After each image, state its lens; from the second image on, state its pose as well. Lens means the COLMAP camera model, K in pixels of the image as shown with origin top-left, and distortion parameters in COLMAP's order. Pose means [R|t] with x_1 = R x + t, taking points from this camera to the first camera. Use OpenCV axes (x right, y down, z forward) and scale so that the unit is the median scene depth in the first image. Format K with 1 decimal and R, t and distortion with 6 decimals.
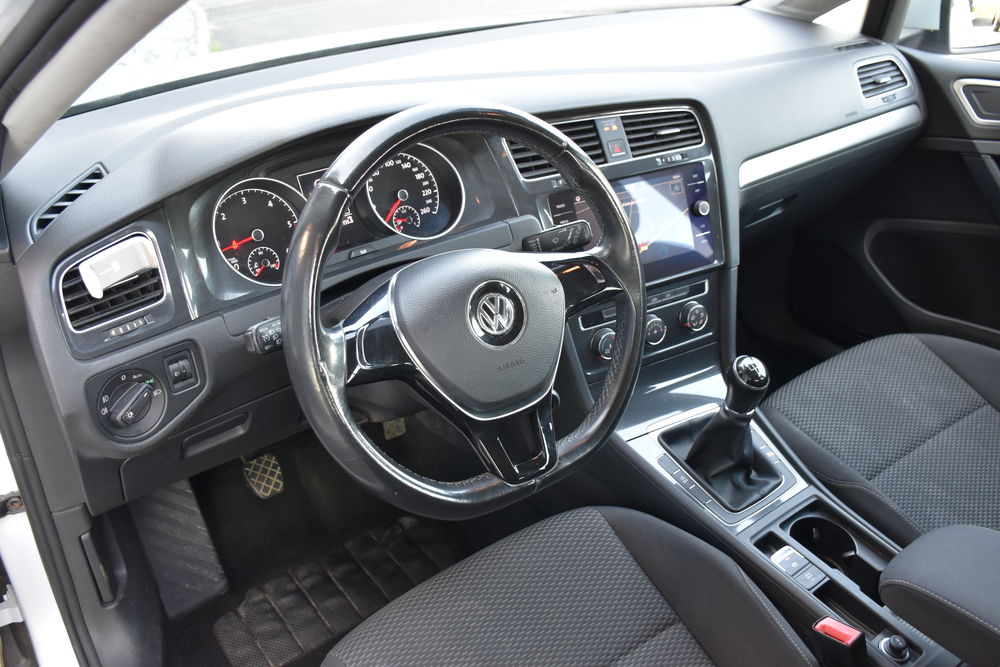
lens RADIAL K [[872.9, 0, 500.0], [0, 872.9, 333.5], [0, 0, 1]] dist [-0.064057, 0.002411]
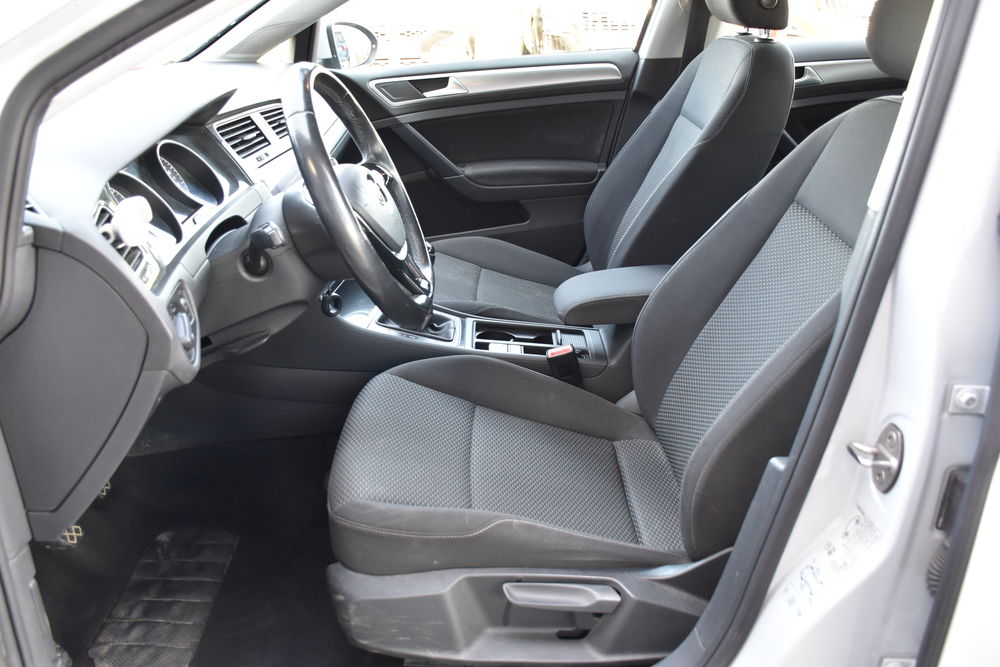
lens RADIAL K [[872.9, 0, 500.0], [0, 872.9, 333.5], [0, 0, 1]] dist [-0.064057, 0.002411]
pose [[0.592033, -0.316600, 0.741121, -0.599119], [0.414776, 0.908160, 0.056620, 0.110684], [-0.690983, 0.273878, 0.668979, -0.041636]]
